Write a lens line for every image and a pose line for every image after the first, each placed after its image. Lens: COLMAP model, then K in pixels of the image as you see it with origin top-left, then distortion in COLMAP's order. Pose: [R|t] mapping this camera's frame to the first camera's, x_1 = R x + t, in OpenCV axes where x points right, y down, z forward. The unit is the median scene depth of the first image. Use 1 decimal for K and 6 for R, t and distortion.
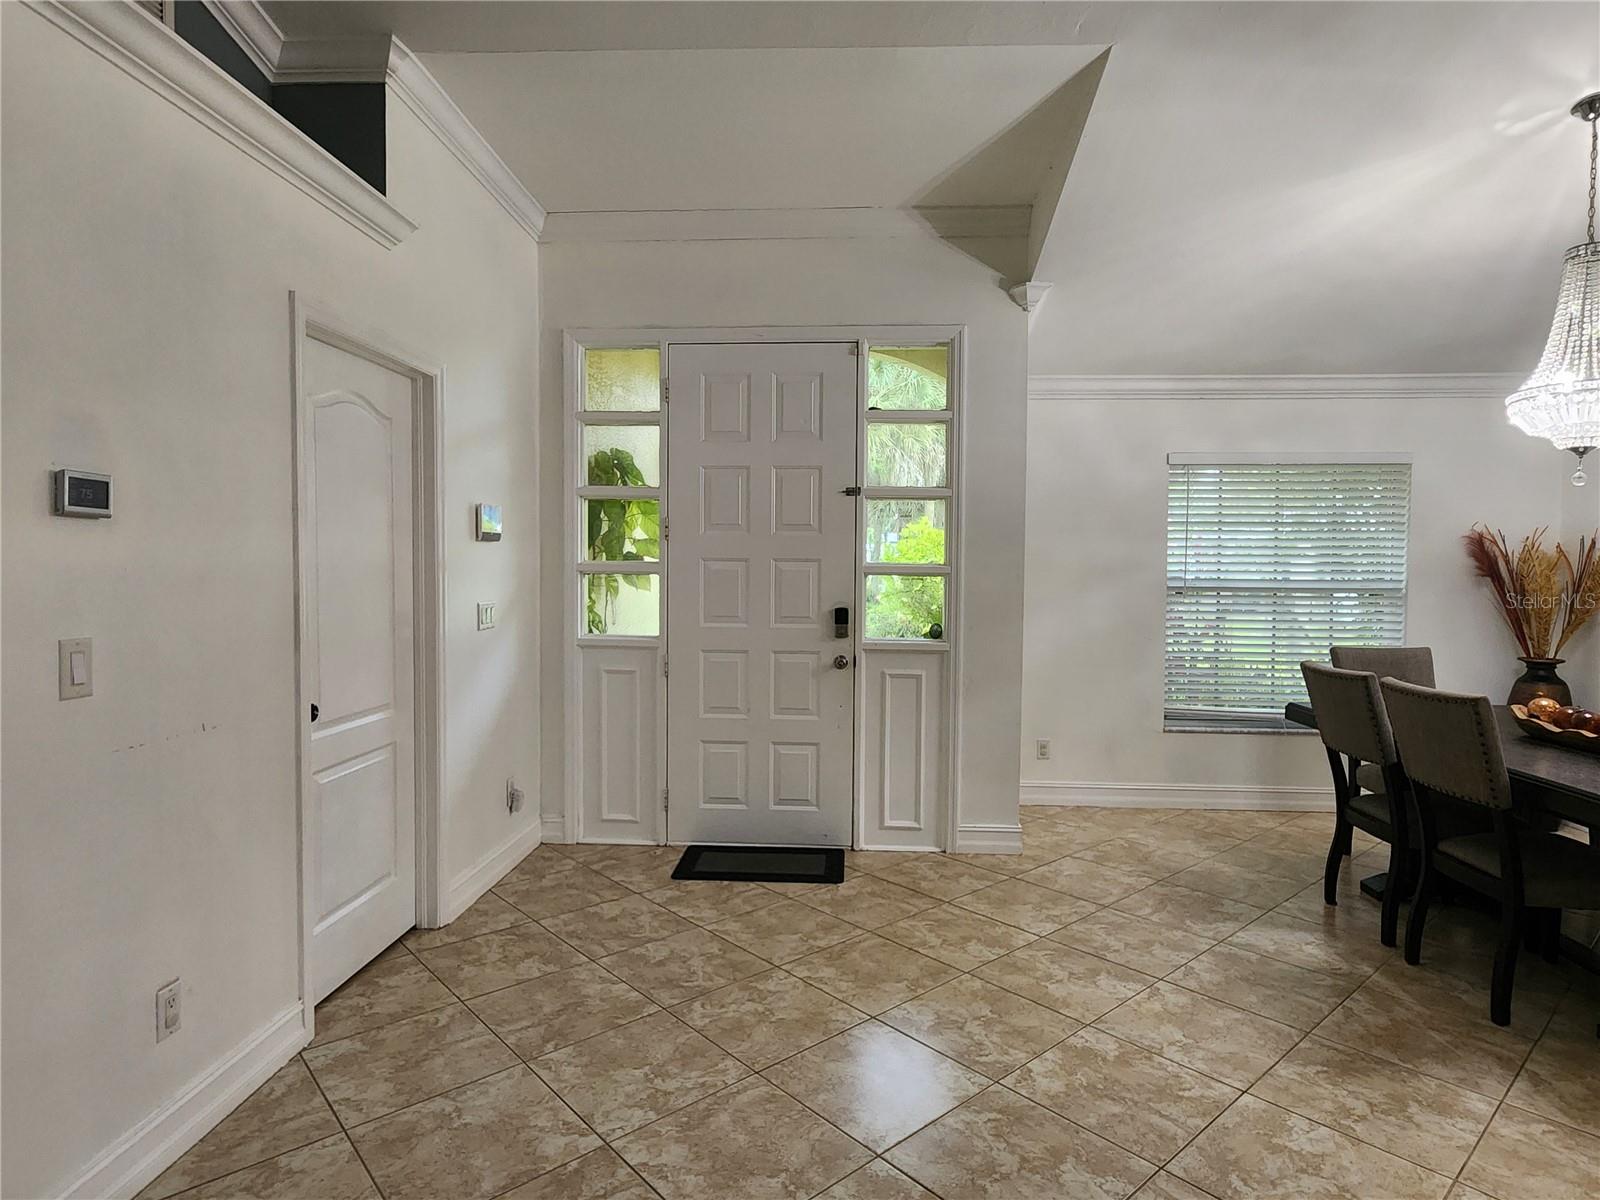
lens RADIAL K [[891.2, 0, 799.4], [0, 891.2, 603.3], [0, 0, 1]] dist [-0.000671, 0.000513]
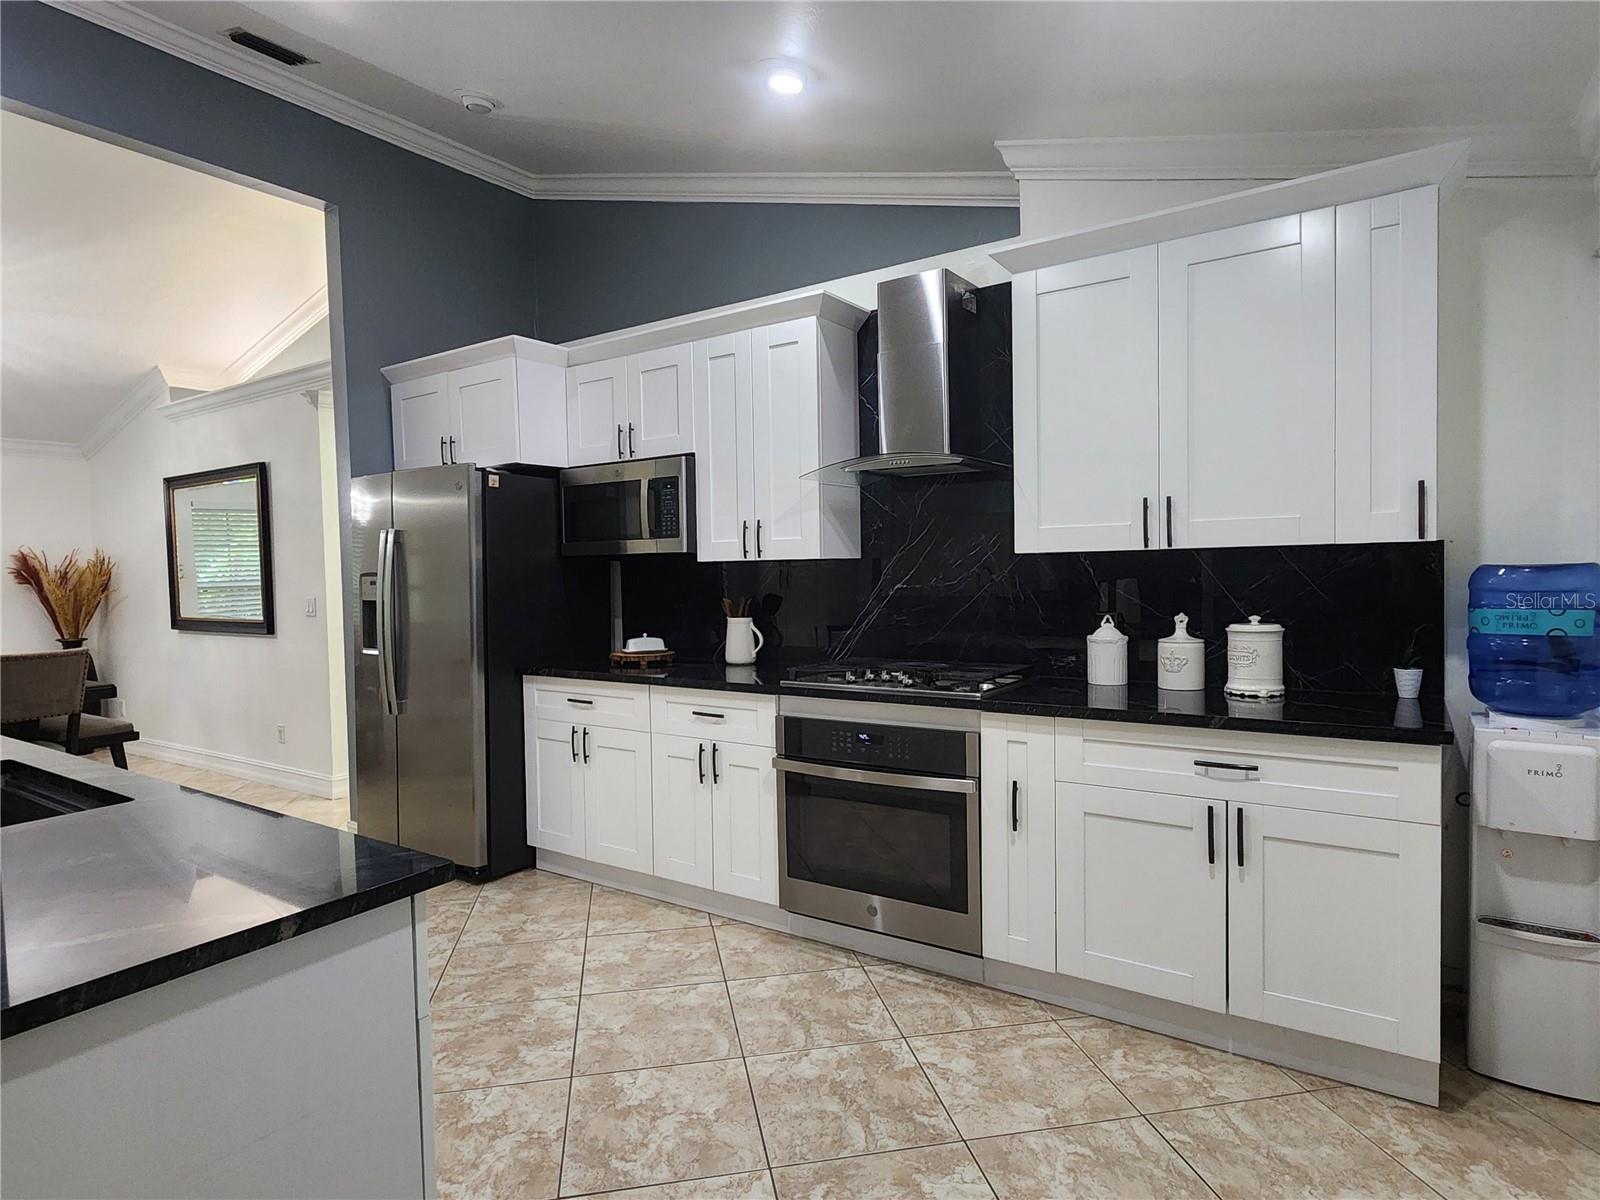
lens RADIAL K [[891.2, 0, 800.7], [0, 891.2, 603.6], [0, 0, 1]] dist [-0.000671, 0.000513]
pose [[0.505911, -0.050322, 0.861116, 0.208461], [0.058914, 0.997982, 0.023707, 0.046798], [-0.860571, 0.038738, 0.507855, -0.905273]]
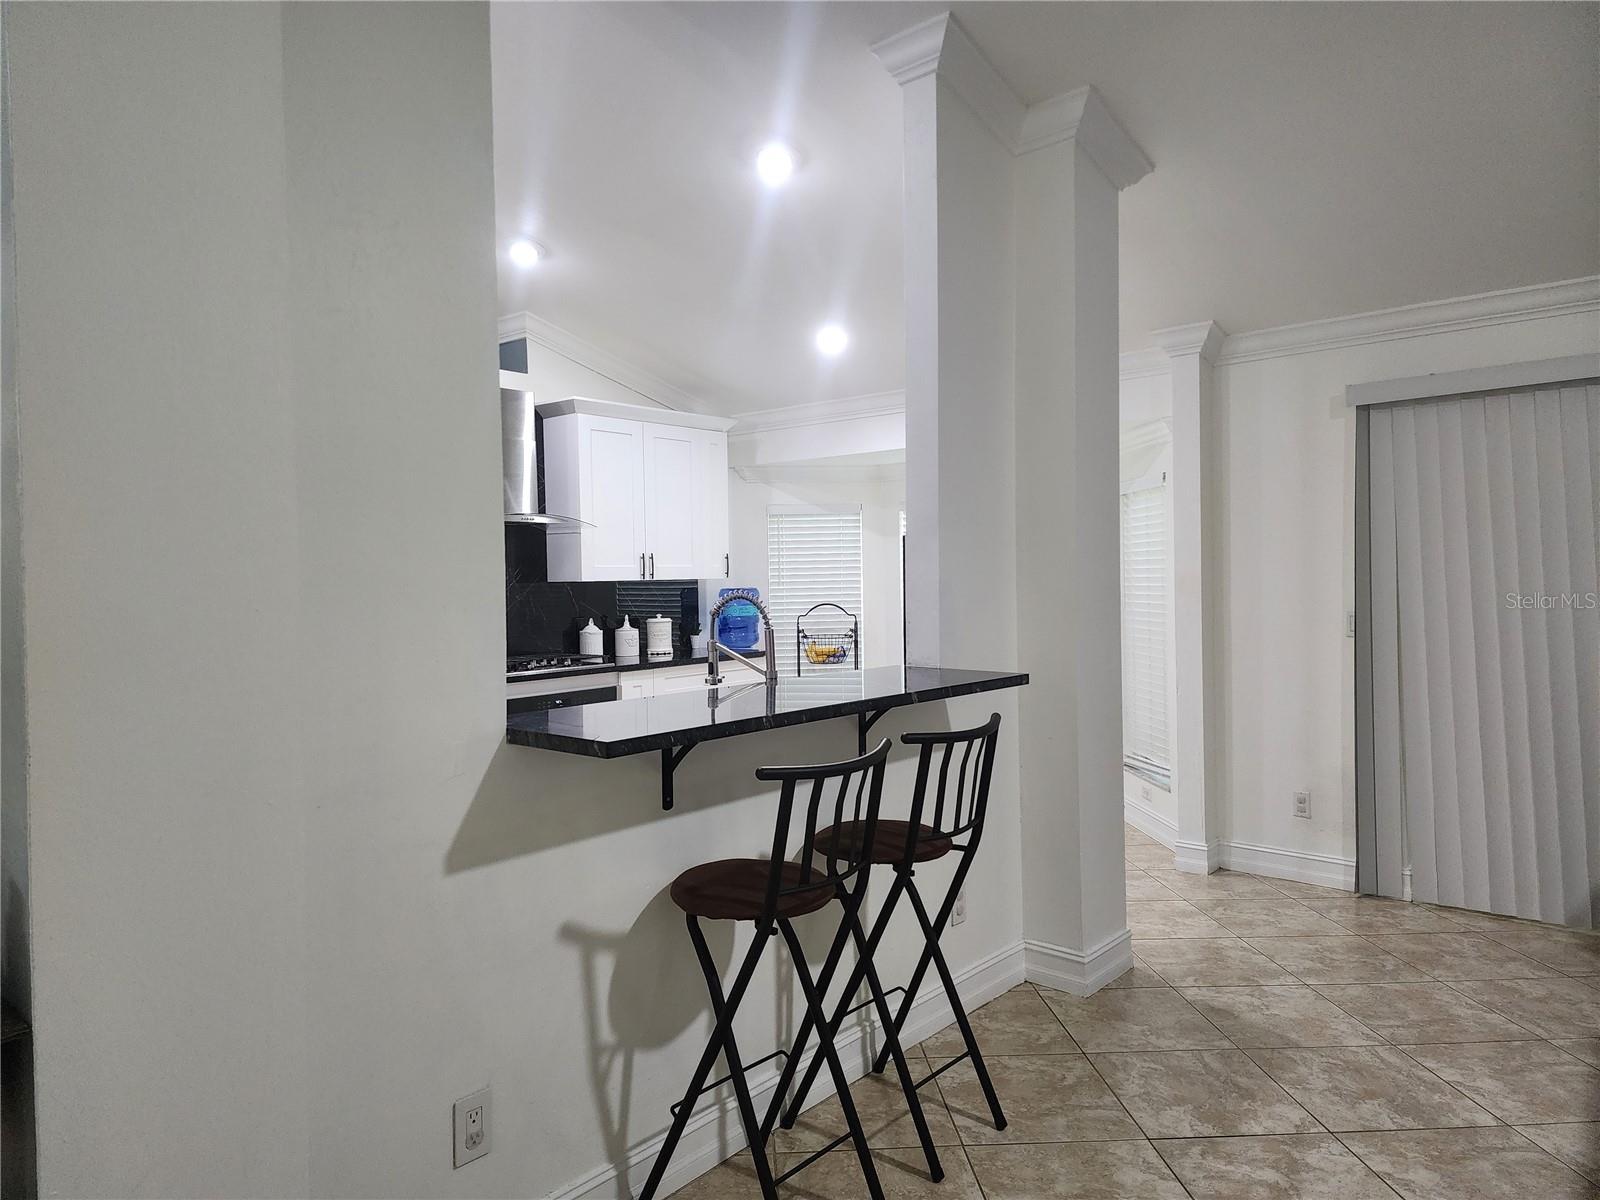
lens RADIAL K [[1063.7, 0, 793.6], [0, 1063.7, 580.4], [0, 0, 1]] dist [0.072202, -0.063503]
pose [[-0.794414, 0.003055, 0.607369, -0.158469], [0.036457, 0.998424, 0.042663, -0.017714], [-0.606282, 0.056035, -0.793273, 0.261466]]
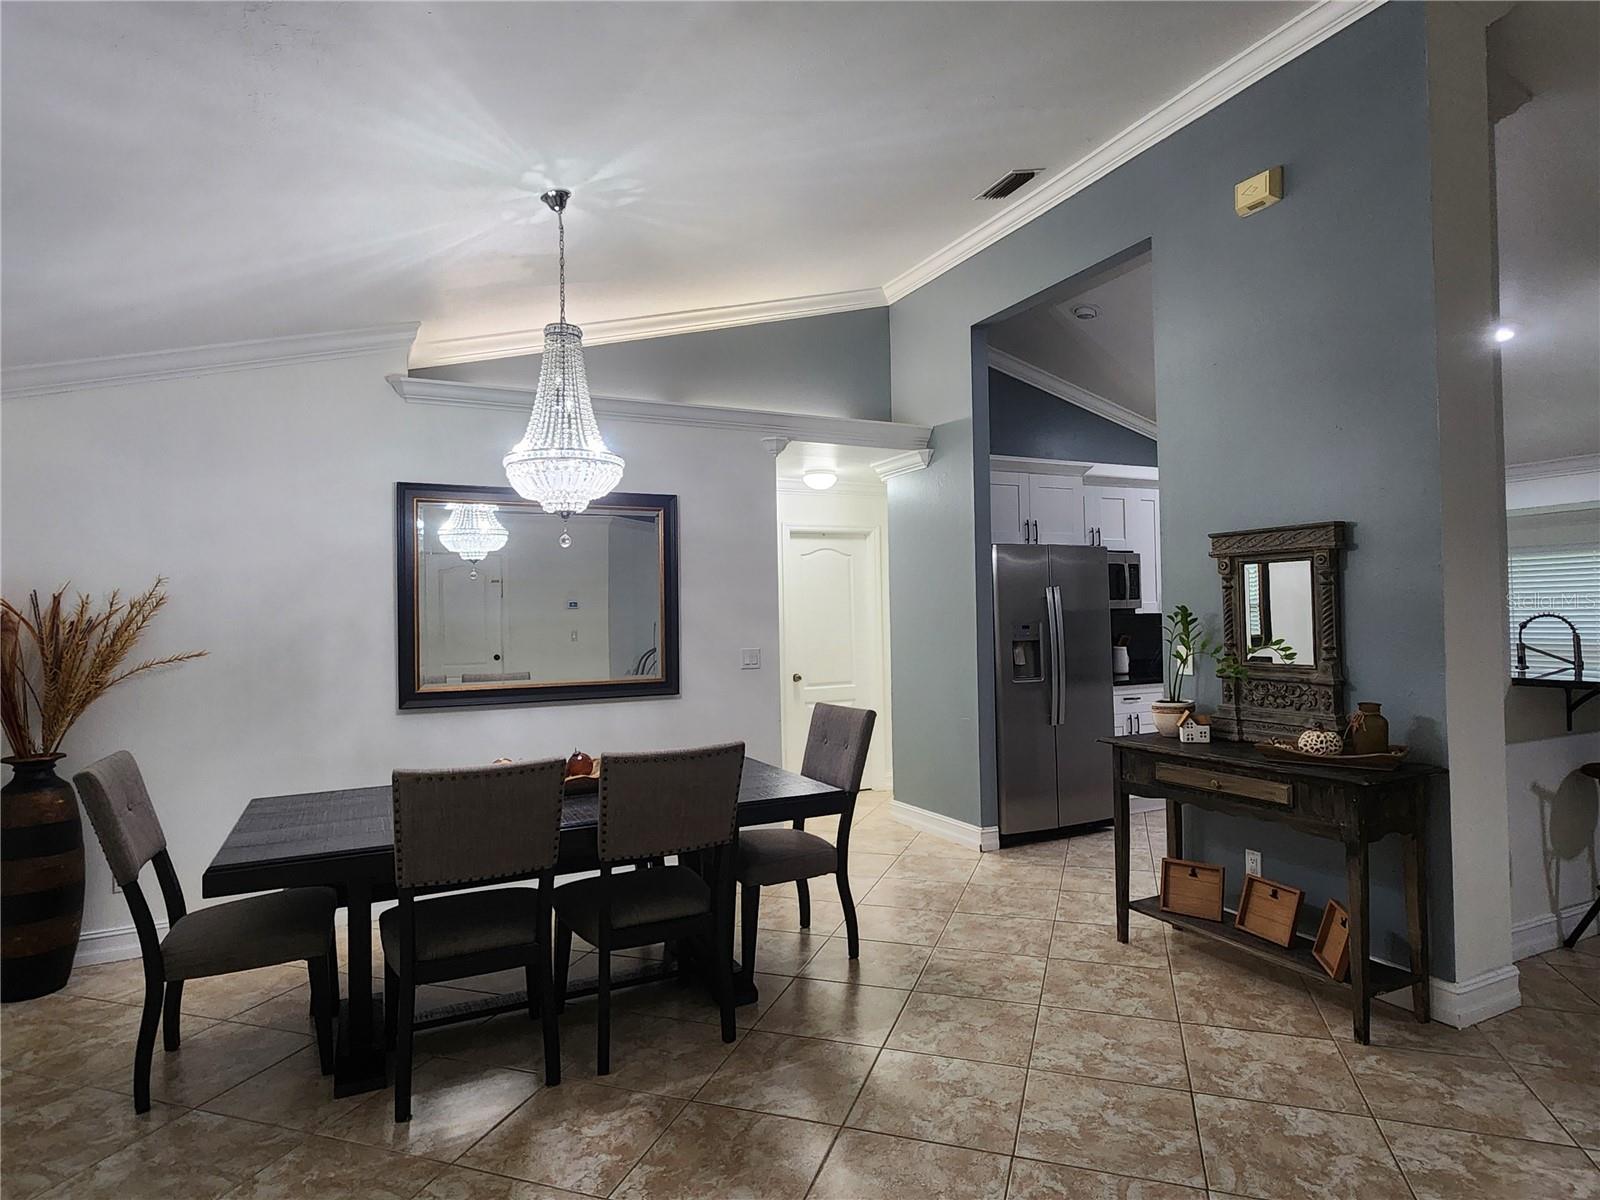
lens RADIAL K [[891.2, 0, 805.7], [0, 891.2, 604.2], [0, 0, 1]] dist [-0.000671, 0.000513]
pose [[-0.495890, 0.018077, 0.868197, -0.139622], [0.052345, 0.998588, 0.009106, -0.042715], [-0.866806, 0.049961, -0.496136, 0.940675]]
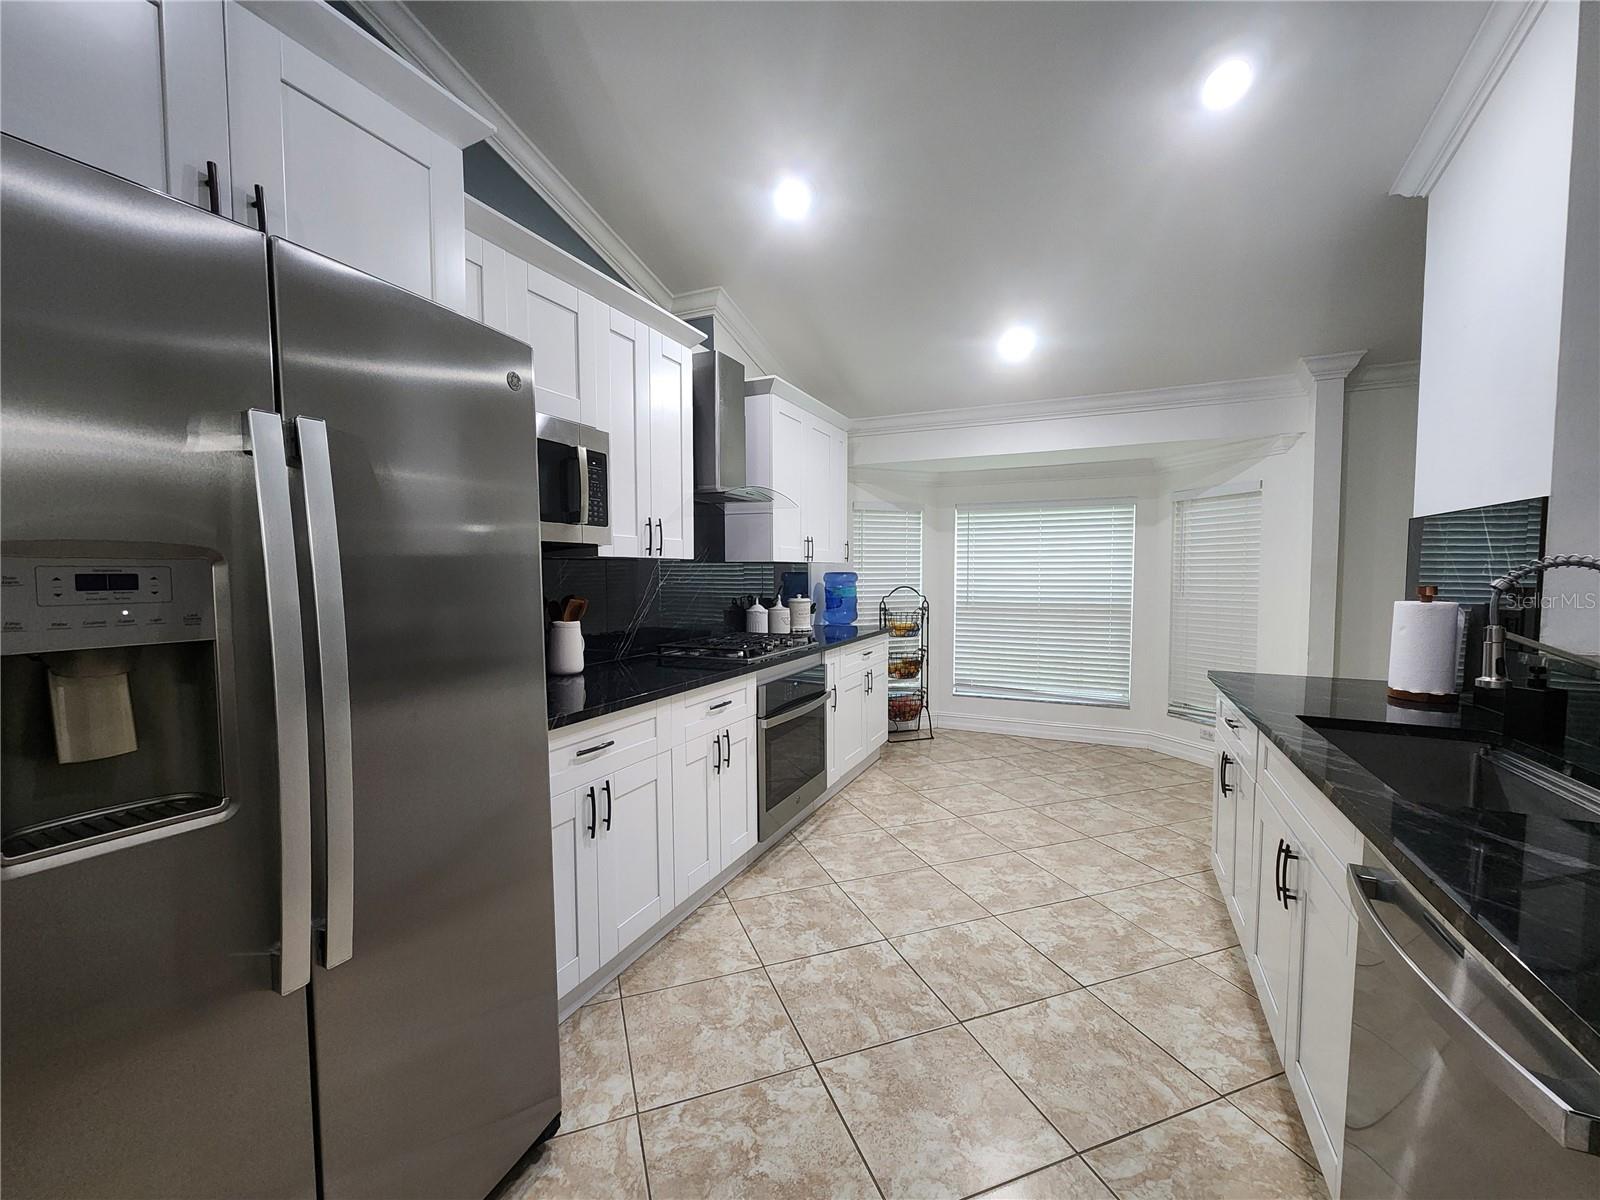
lens RADIAL K [[653.3, 0, 801.2], [0, 653.3, 605.3], [0, 0, 1]] dist [-0.001223, 0.000451]
pose [[-0.933689, -0.023244, 0.357331, 0.569531], [0.011148, 0.995521, 0.093886, 0.010049], [-0.357912, 0.091644, -0.929247, 0.125853]]
